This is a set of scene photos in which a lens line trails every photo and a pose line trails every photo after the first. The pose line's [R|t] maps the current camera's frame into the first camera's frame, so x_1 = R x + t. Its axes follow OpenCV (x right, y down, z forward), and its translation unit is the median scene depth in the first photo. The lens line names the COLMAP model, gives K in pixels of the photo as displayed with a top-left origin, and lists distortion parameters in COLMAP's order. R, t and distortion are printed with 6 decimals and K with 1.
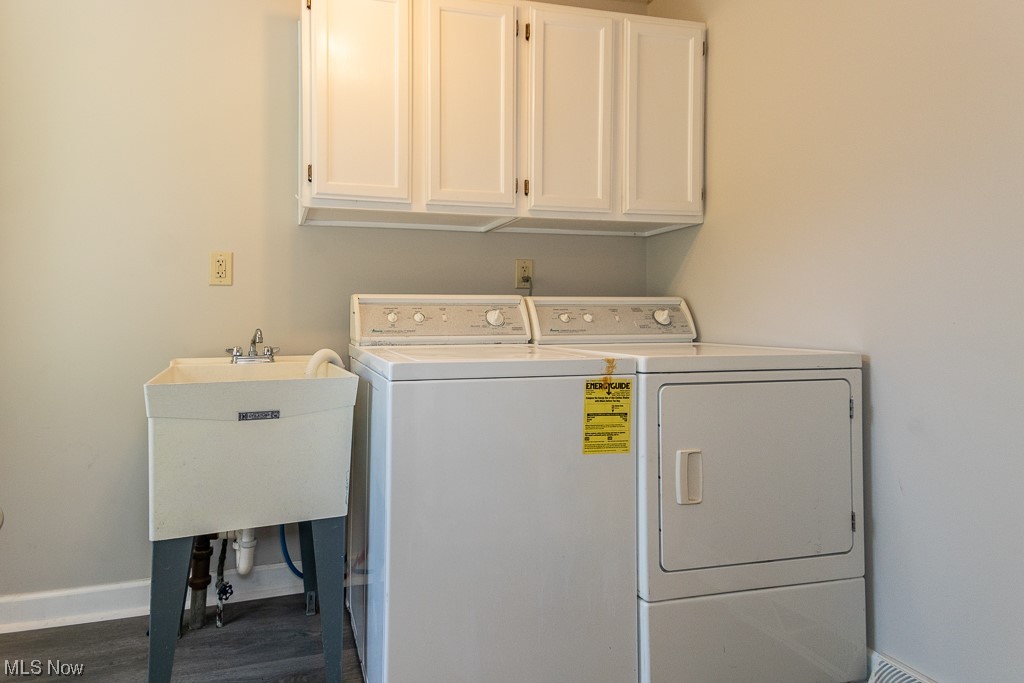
lens RADIAL K [[546.7, 0, 512.0], [0, 546.7, 341.5], [0, 0, 1]] dist [0.032799, -0.031498]
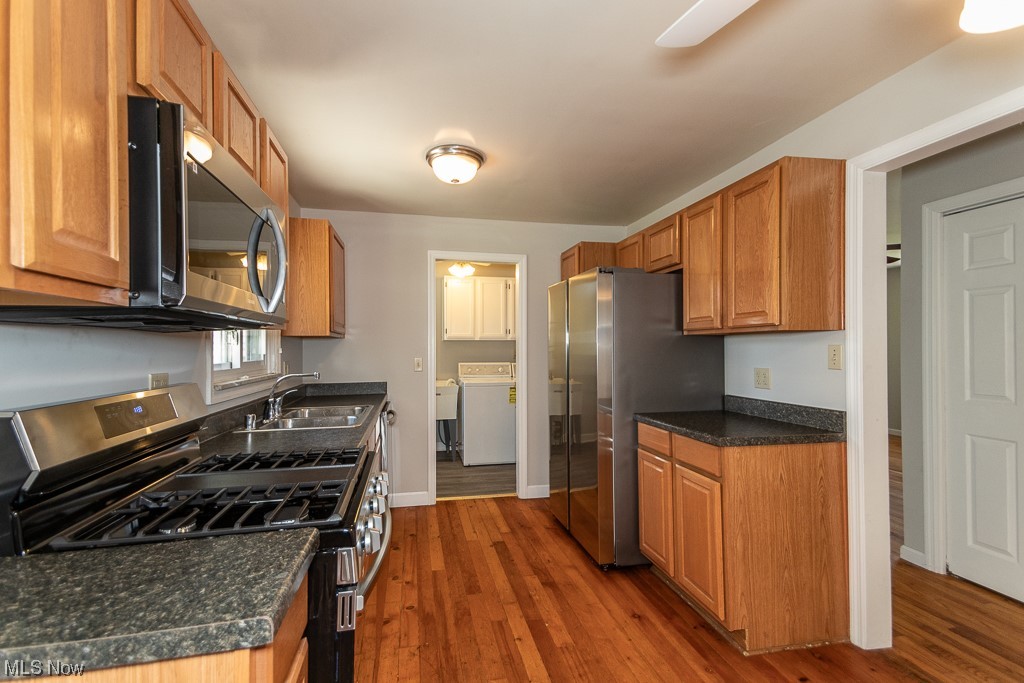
lens RADIAL K [[546.7, 0, 512.0], [0, 546.7, 341.5], [0, 0, 1]] dist [0.032799, -0.031498]
pose [[0.980640, -0.011702, -0.195472, 0.696210], [0.003791, 0.999160, -0.040796, -0.079651], [0.195785, 0.039265, 0.979860, -2.257690]]
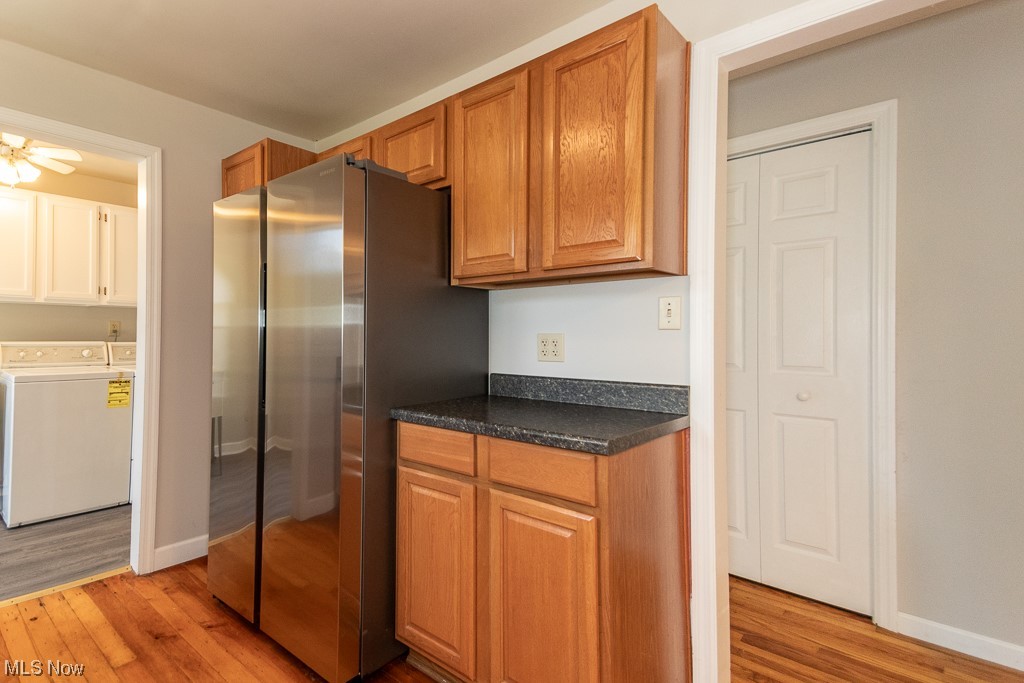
lens RADIAL K [[546.7, 0, 512.0], [0, 546.7, 341.5], [0, 0, 1]] dist [0.032799, -0.031498]
pose [[0.899370, -0.001658, 0.437185, 0.516675], [0.010929, 0.999766, -0.018691, -0.032078], [-0.437052, 0.021588, 0.899177, -1.610613]]
